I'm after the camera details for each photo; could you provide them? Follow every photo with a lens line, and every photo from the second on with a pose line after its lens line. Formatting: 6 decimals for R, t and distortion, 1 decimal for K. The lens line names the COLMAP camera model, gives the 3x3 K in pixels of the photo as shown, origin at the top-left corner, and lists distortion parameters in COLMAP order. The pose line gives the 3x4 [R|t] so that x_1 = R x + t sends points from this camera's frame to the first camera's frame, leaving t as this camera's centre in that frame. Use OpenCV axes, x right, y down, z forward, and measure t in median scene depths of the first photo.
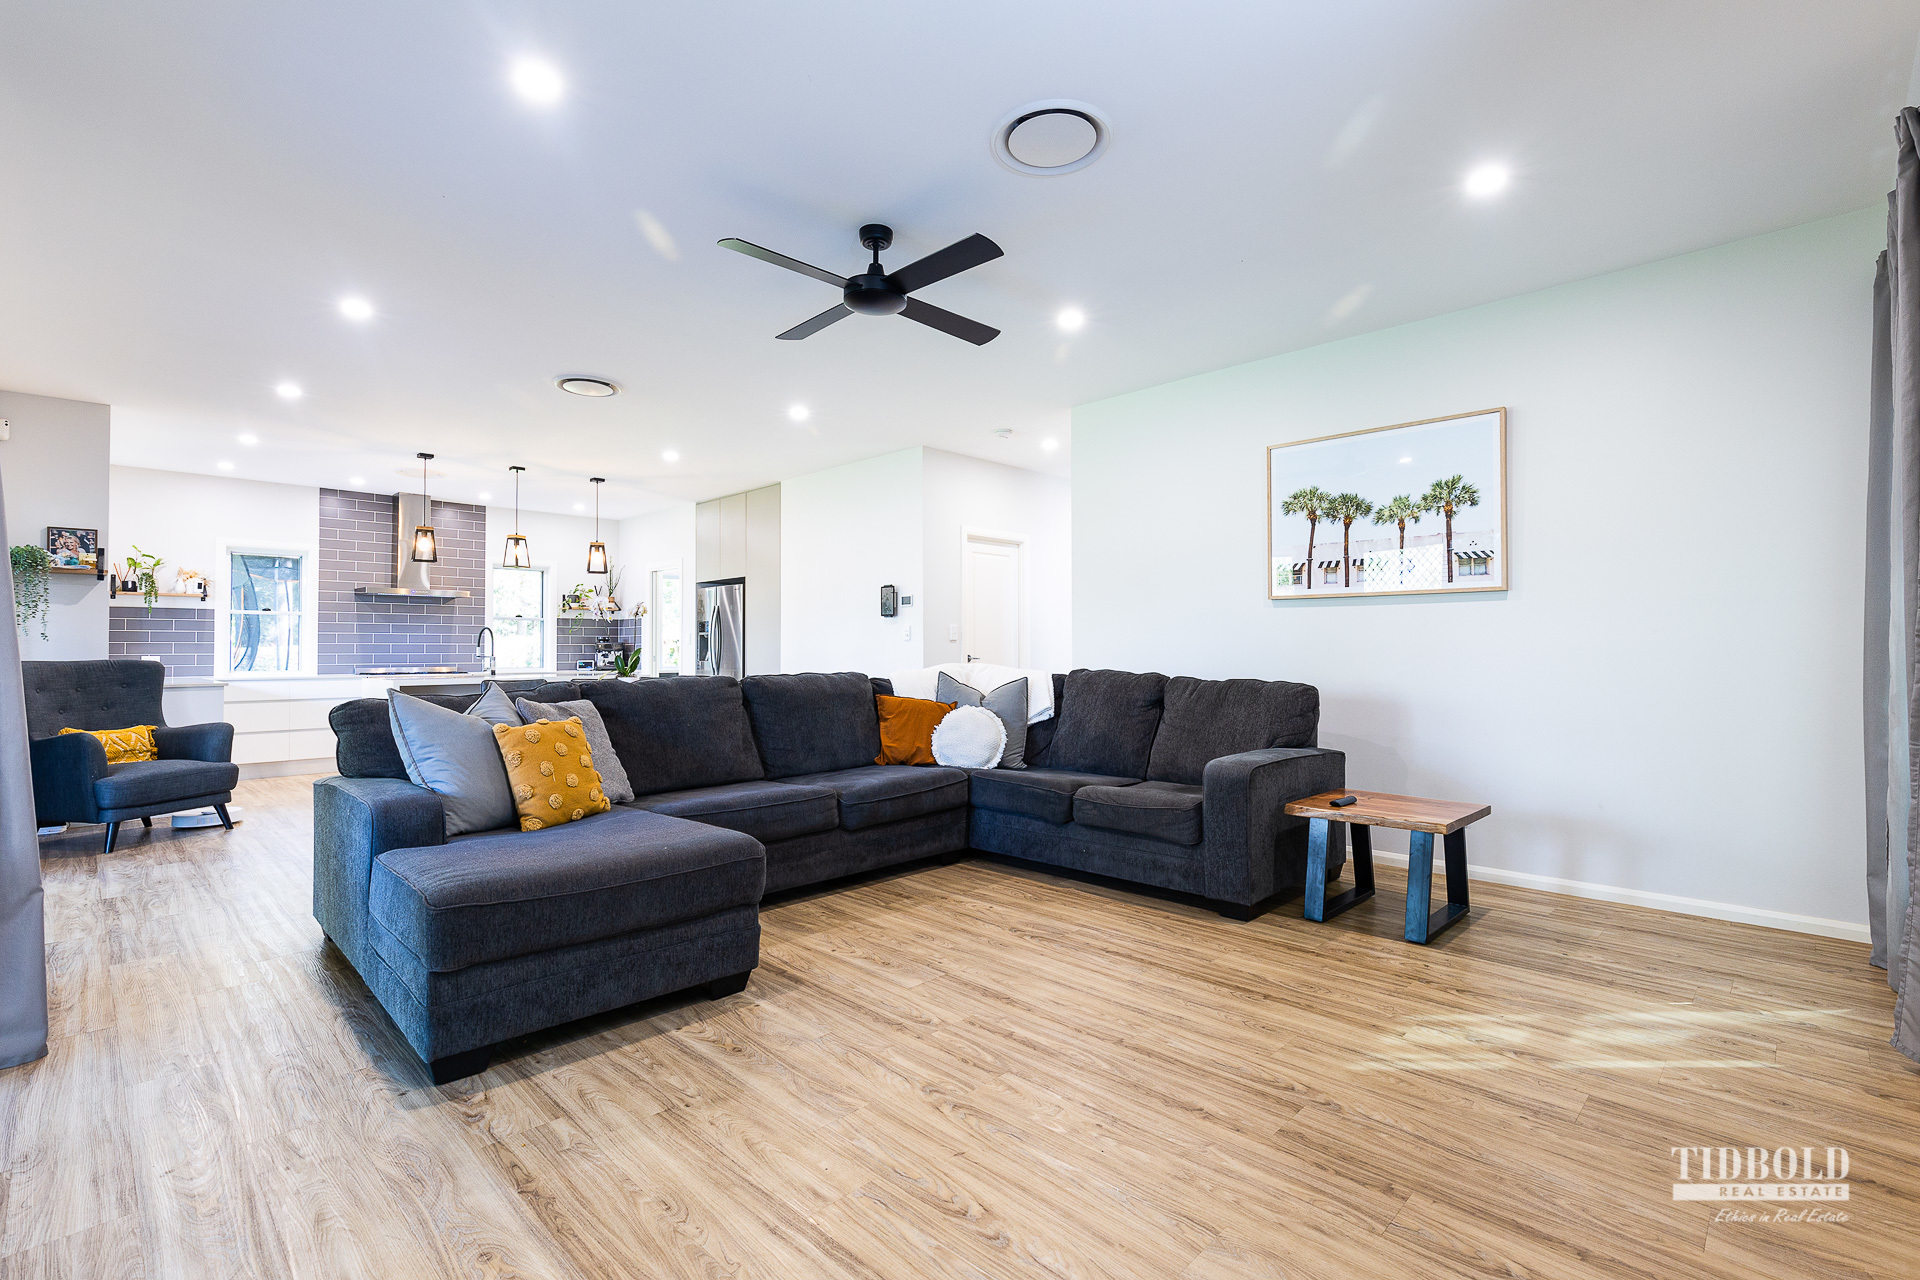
lens RADIAL K [[876.9, 0, 954.7], [0, 876.9, 634.2], [0, 0, 1]] dist [0.004527, -0.000419]
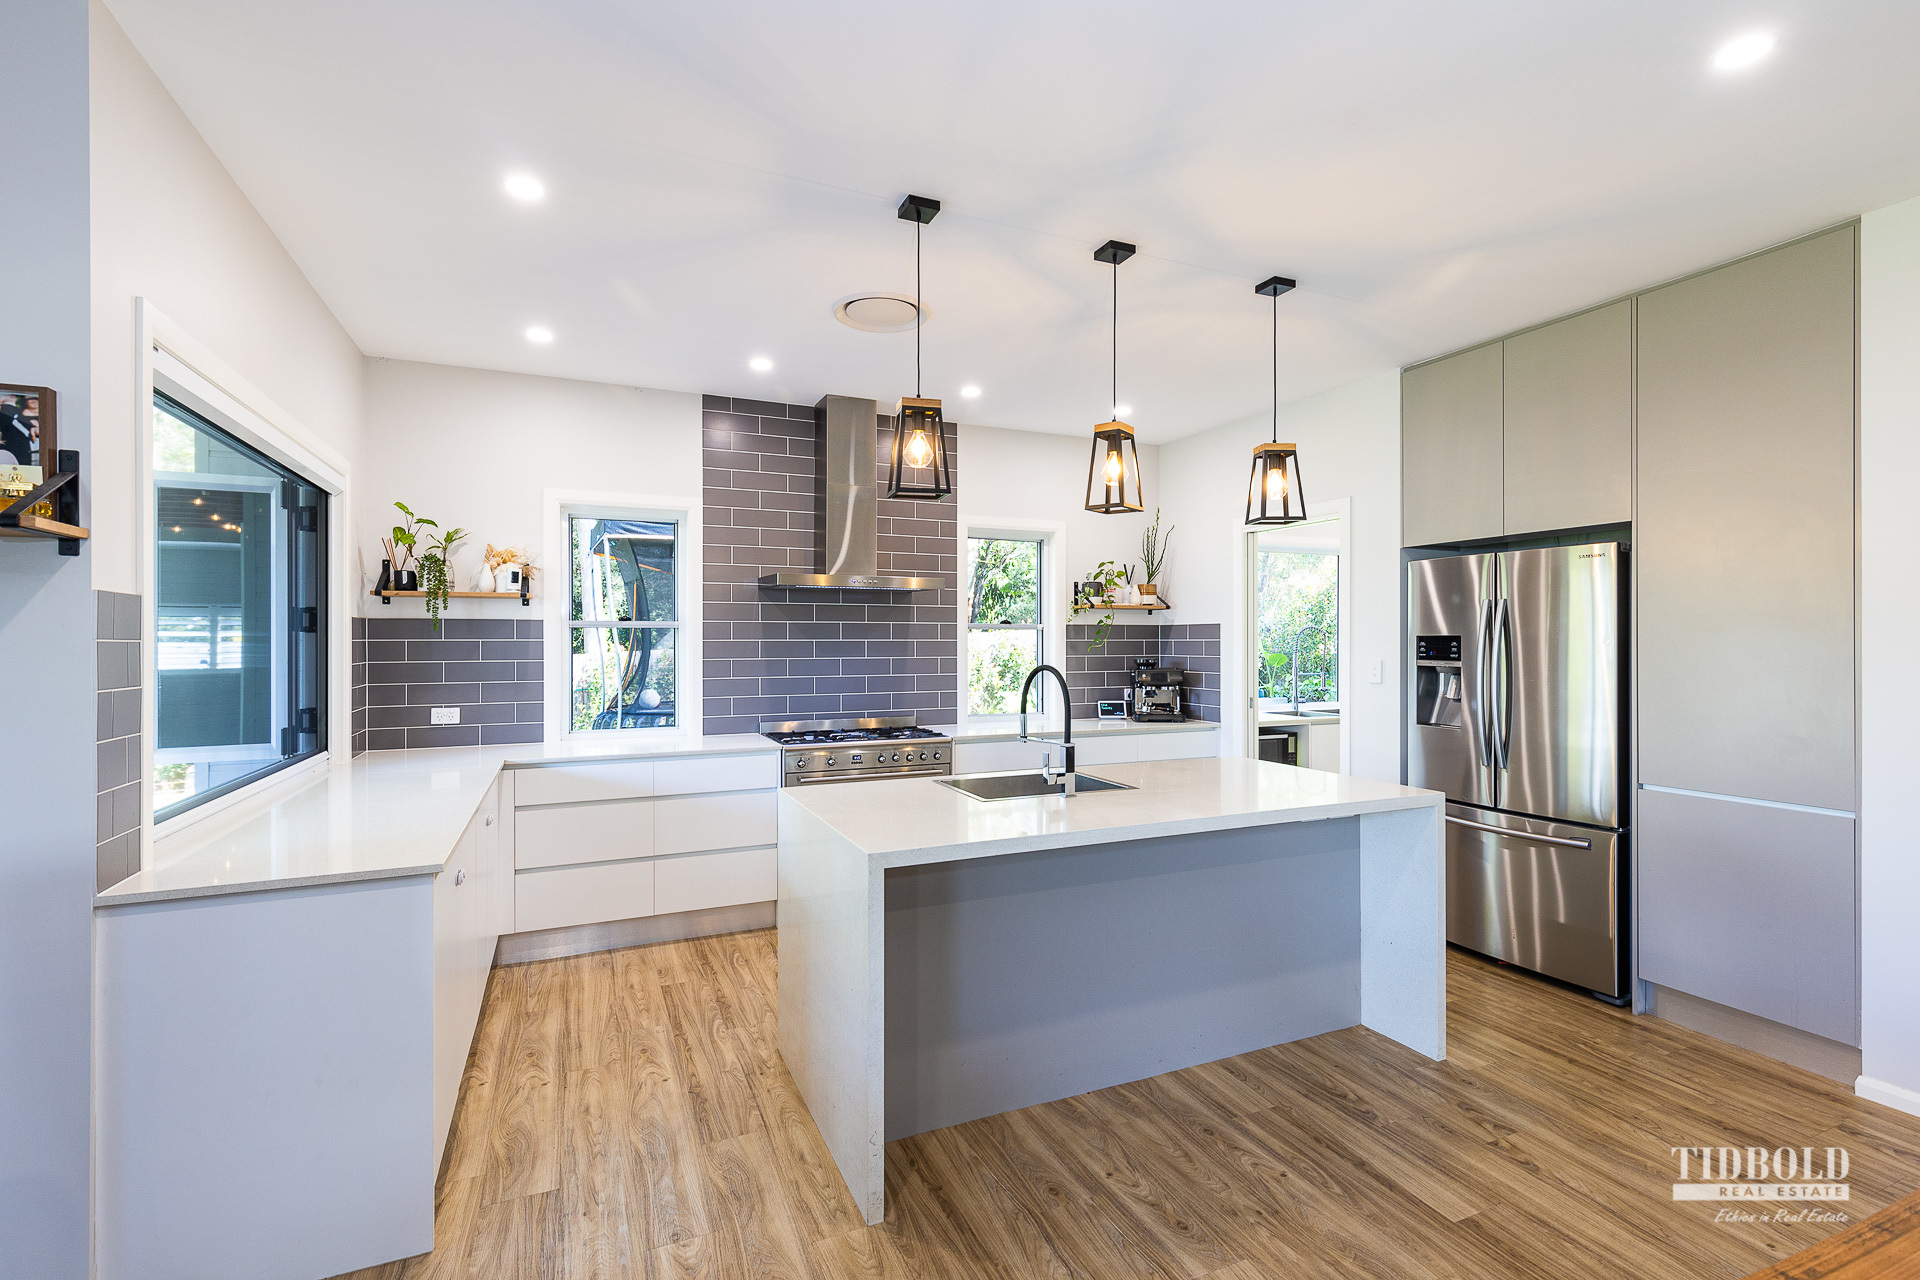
lens RADIAL K [[876.9, 0, 963.1], [0, 876.9, 638.0], [0, 0, 1]] dist [0.004527, -0.000419]
pose [[0.935063, 0.001614, -0.354477, -0.368891], [0.005179, 0.999821, 0.018213, -0.023504], [0.354443, -0.018866, 0.934887, 0.532358]]
